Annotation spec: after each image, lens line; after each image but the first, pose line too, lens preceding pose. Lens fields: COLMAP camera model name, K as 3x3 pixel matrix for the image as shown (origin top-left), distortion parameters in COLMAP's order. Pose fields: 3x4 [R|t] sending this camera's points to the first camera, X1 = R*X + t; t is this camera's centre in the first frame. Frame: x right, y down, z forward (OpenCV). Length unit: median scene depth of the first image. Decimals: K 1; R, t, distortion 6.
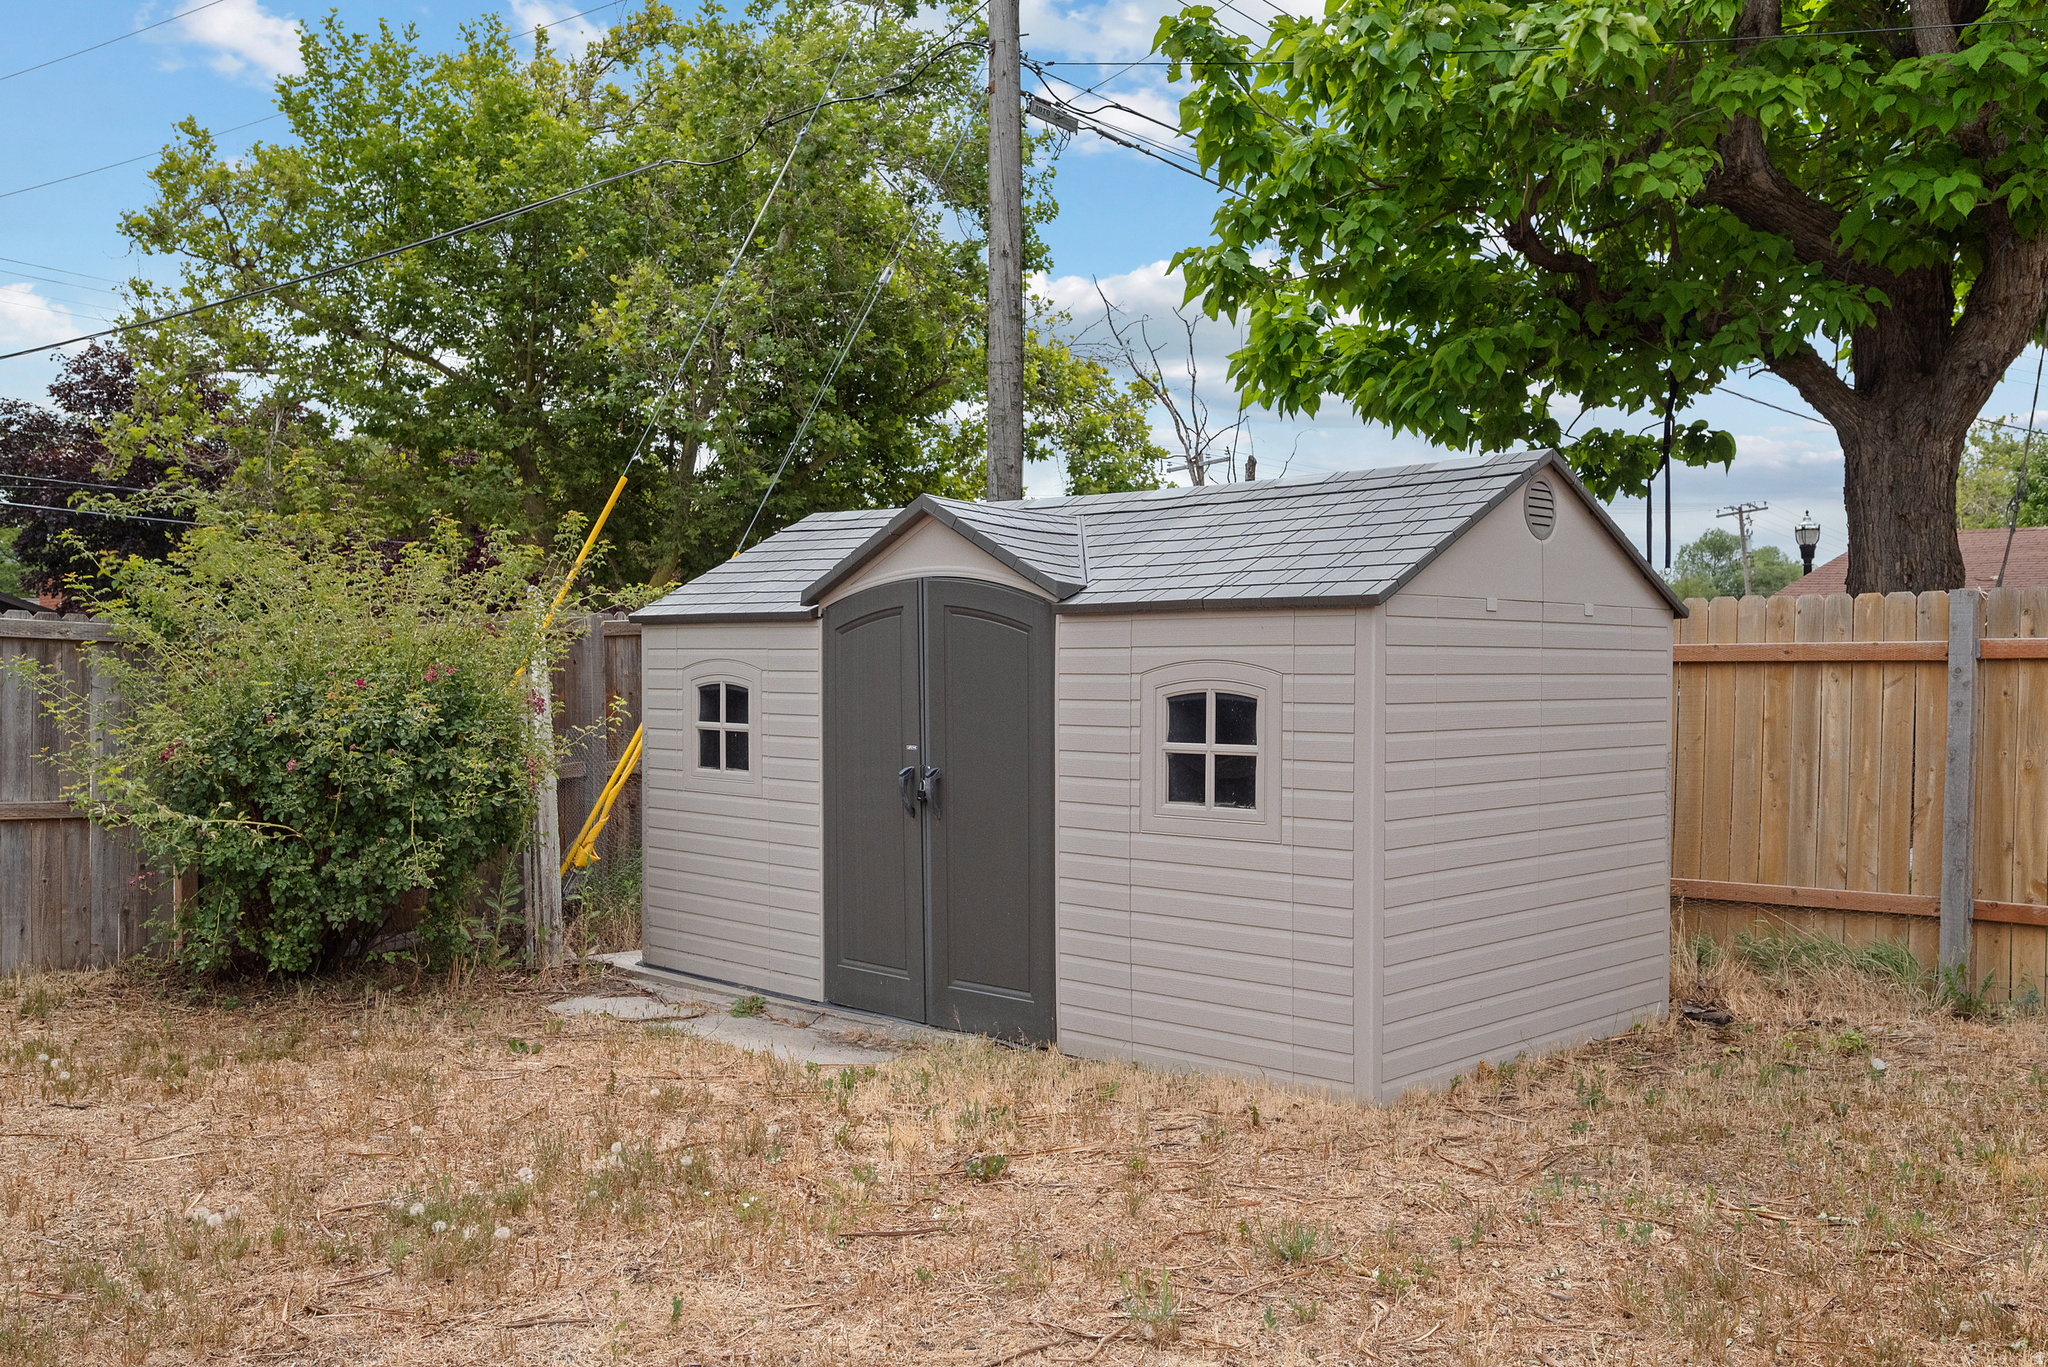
lens RADIAL K [[1693.0, 0, 1023.4], [0, 1693.0, 683.8], [0, 0, 1]] dist [-0.000651, 0.001917]
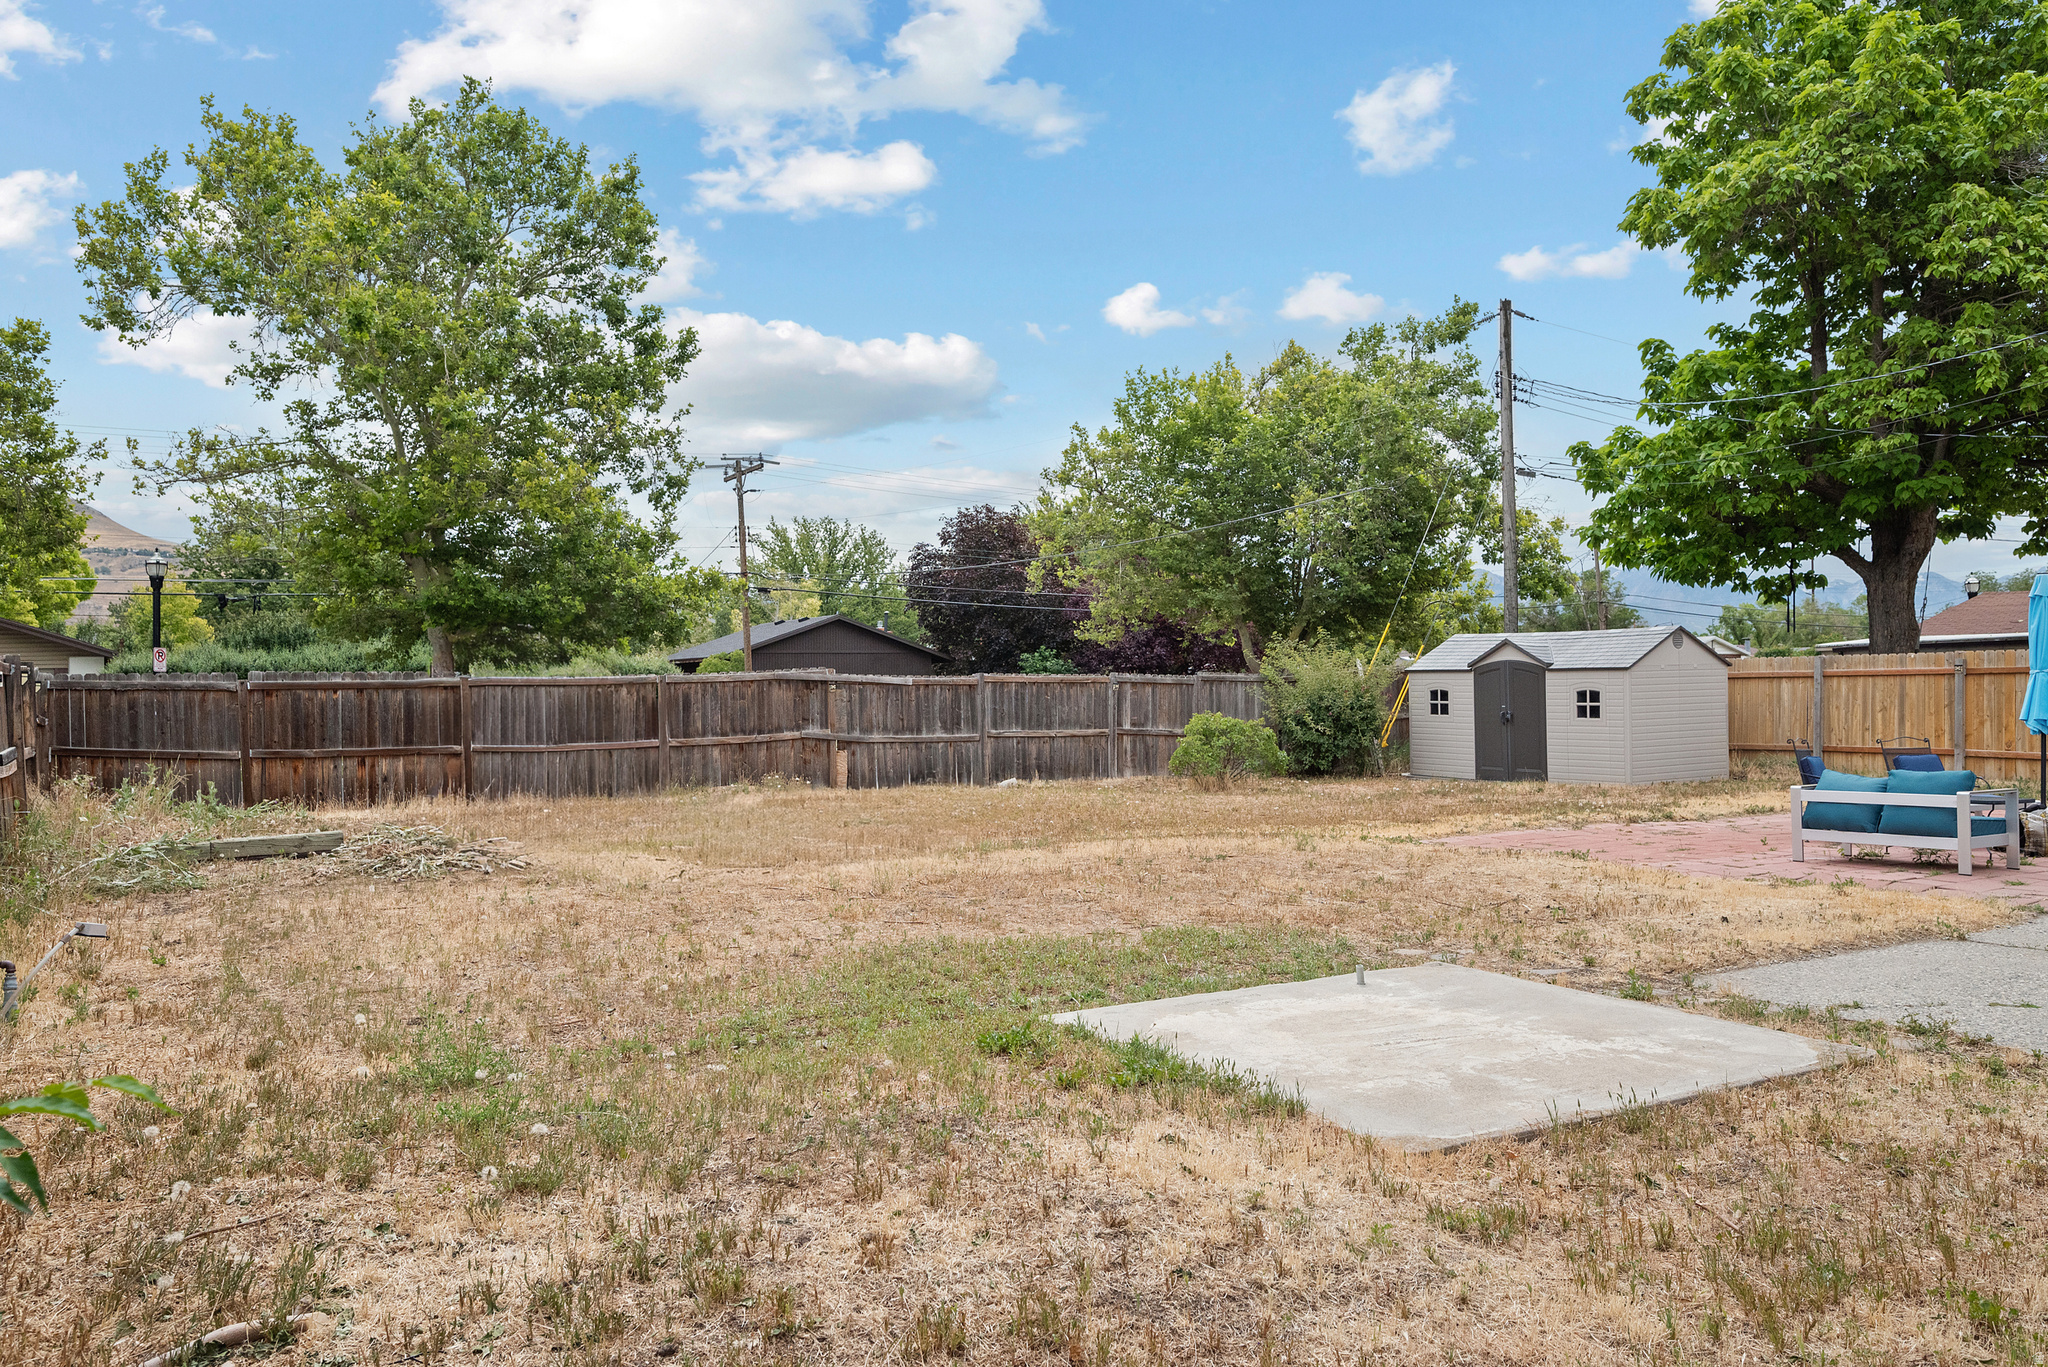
lens RADIAL K [[1543.2, 0, 1025.8], [0, 1543.2, 705.5], [0, 0, 1]] dist [-0.005254, -0.001776]
pose [[0.967865, -0.017436, -0.250865, -0.204239], [0.021368, 0.999688, 0.012959, -0.026611], [0.250561, -0.017903, 0.967935, -2.231711]]
